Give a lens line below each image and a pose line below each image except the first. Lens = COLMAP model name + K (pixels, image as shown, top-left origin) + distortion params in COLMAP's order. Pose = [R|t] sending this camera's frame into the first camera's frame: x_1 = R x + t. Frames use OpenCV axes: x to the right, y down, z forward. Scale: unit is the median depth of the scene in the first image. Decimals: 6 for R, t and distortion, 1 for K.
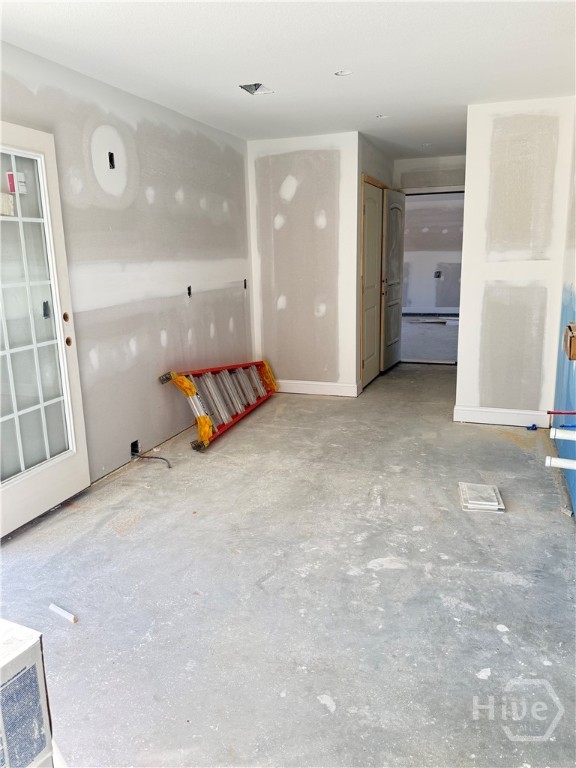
lens RADIAL K [[604.2, 0, 288.0], [0, 604.2, 384.0], [0, 0, 1]] dist [0.003192, -0.005118]
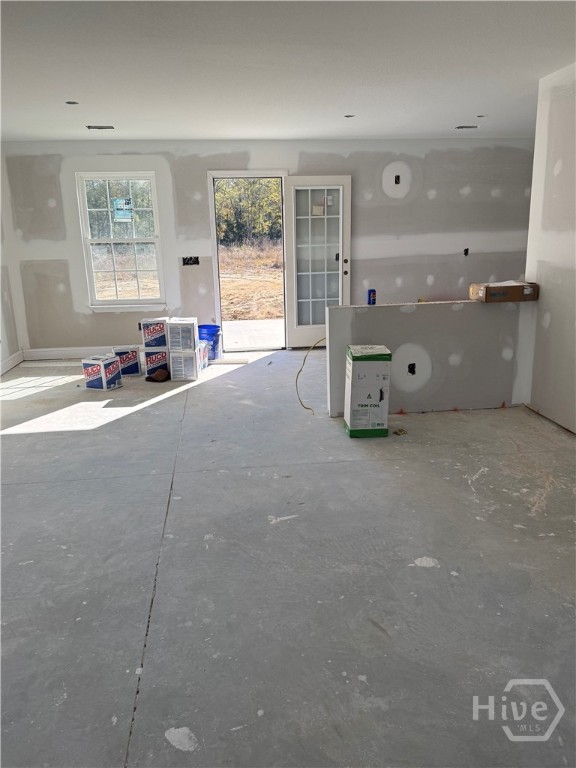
lens RADIAL K [[604.2, 0, 288.0], [0, 604.2, 384.0], [0, 0, 1]] dist [0.003192, -0.005118]
pose [[0.441688, 0.228178, -0.867667, 1.351463], [-0.167572, 0.971080, 0.170070, -0.016159], [0.881380, 0.070279, 0.467151, -0.133819]]
